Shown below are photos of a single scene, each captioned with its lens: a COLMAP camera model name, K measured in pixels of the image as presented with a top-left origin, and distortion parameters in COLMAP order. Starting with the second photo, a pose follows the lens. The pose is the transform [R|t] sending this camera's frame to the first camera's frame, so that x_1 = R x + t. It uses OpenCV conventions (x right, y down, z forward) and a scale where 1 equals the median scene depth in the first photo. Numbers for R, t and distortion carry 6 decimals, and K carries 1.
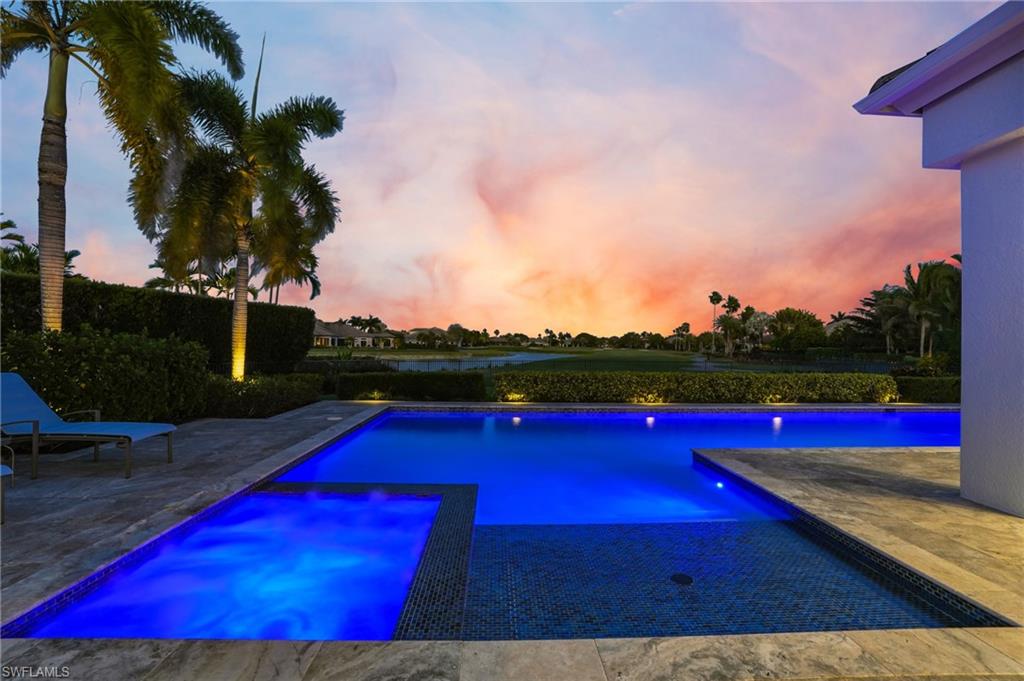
lens RADIAL K [[477.4, 0, 514.5], [0, 477.4, 336.9], [0, 0, 1]] dist [-0.069634, 0.023709]
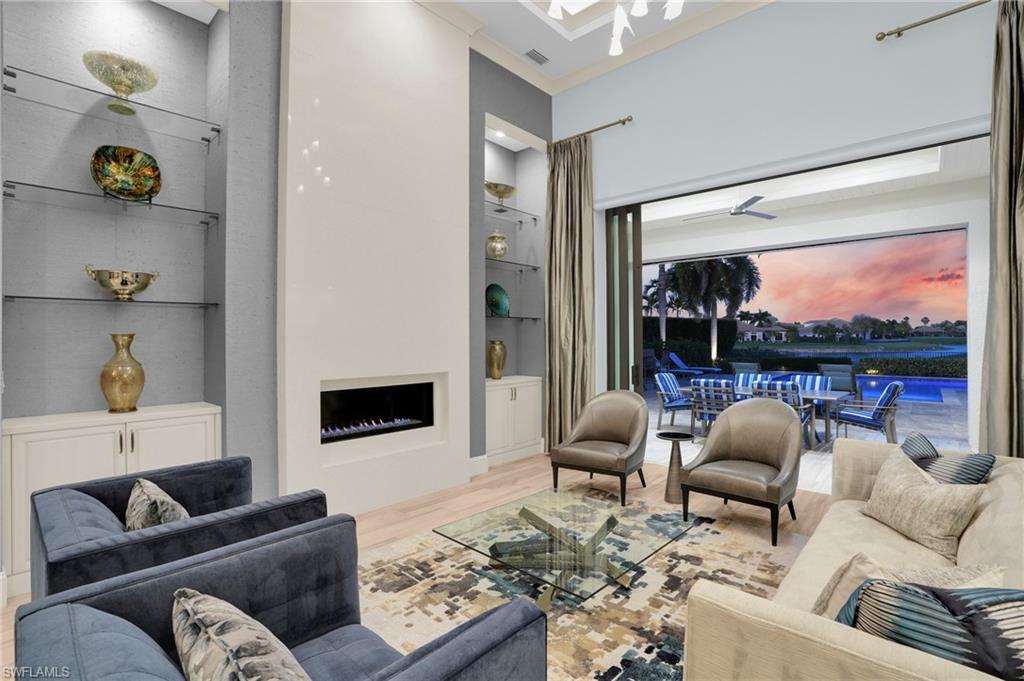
lens RADIAL K [[477.4, 0, 514.5], [0, 477.4, 336.9], [0, 0, 1]] dist [-0.069634, 0.023709]
pose [[0.715519, -0.016722, -0.698393, 0.029799], [0.025034, 0.999685, 0.001712, -0.004095], [0.698144, -0.018709, 0.715712, -0.132904]]
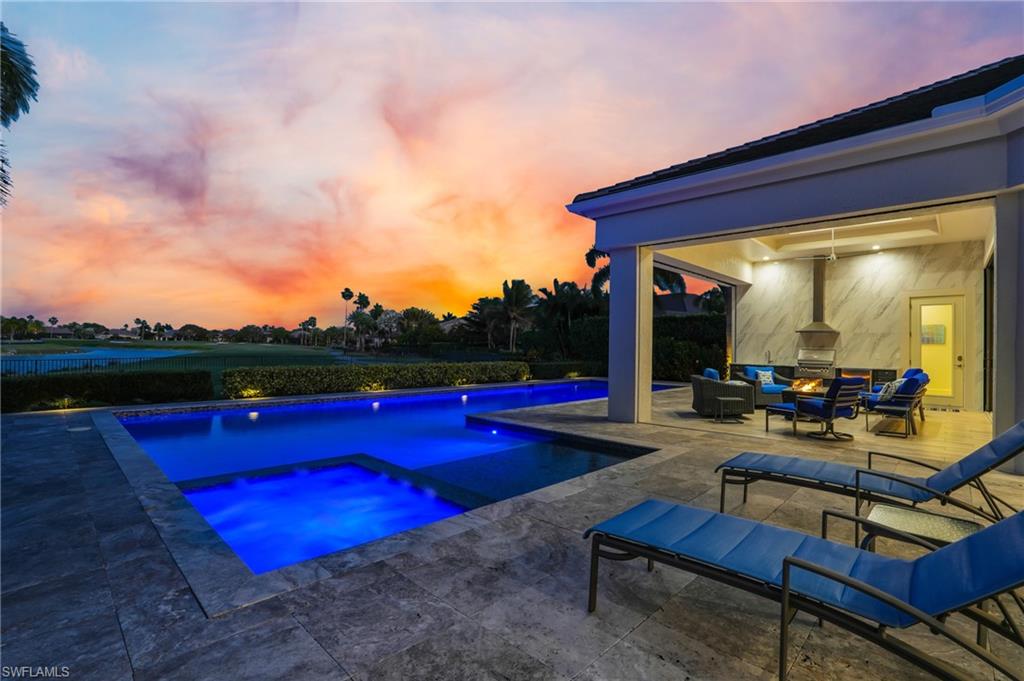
lens RADIAL K [[477.4, 0, 514.5], [0, 477.4, 336.9], [0, 0, 1]] dist [-0.069634, 0.023709]
pose [[0.724006, 0.008716, 0.689738, -0.034986], [-0.016956, 0.999843, 0.005164, -0.000551], [-0.689585, -0.015434, 0.724040, -0.009735]]
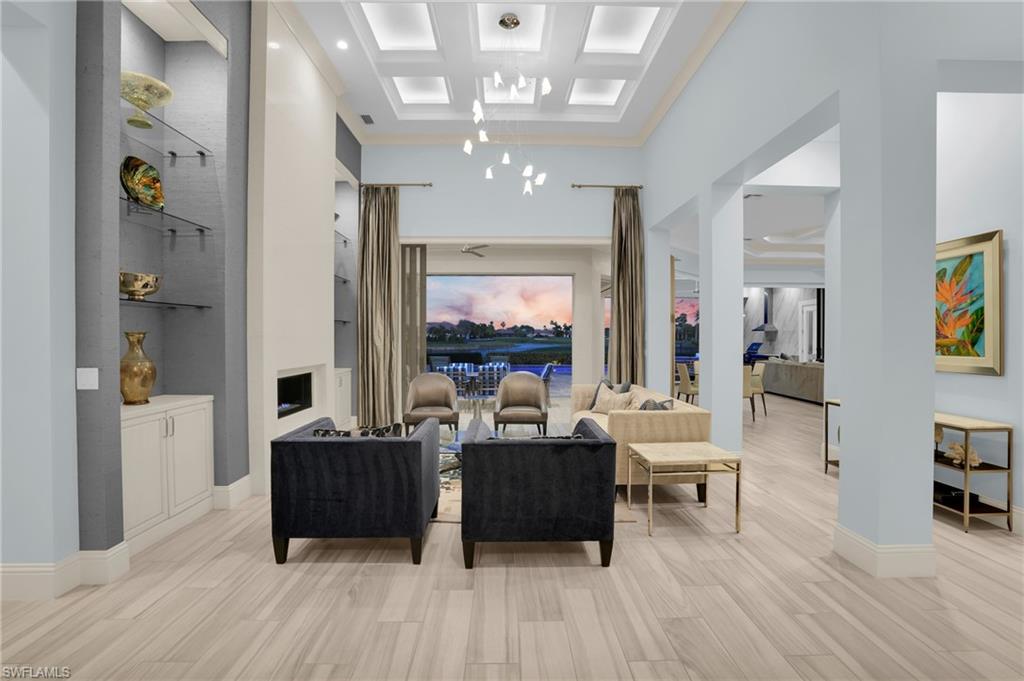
lens RADIAL K [[477.4, 0, 514.5], [0, 477.4, 336.9], [0, 0, 1]] dist [-0.069634, 0.023709]
pose [[0.999803, -0.012345, -0.015568, 0.015846], [0.012624, 0.999759, 0.017951, -0.004896], [0.015342, -0.018144, 0.999718, -0.165129]]
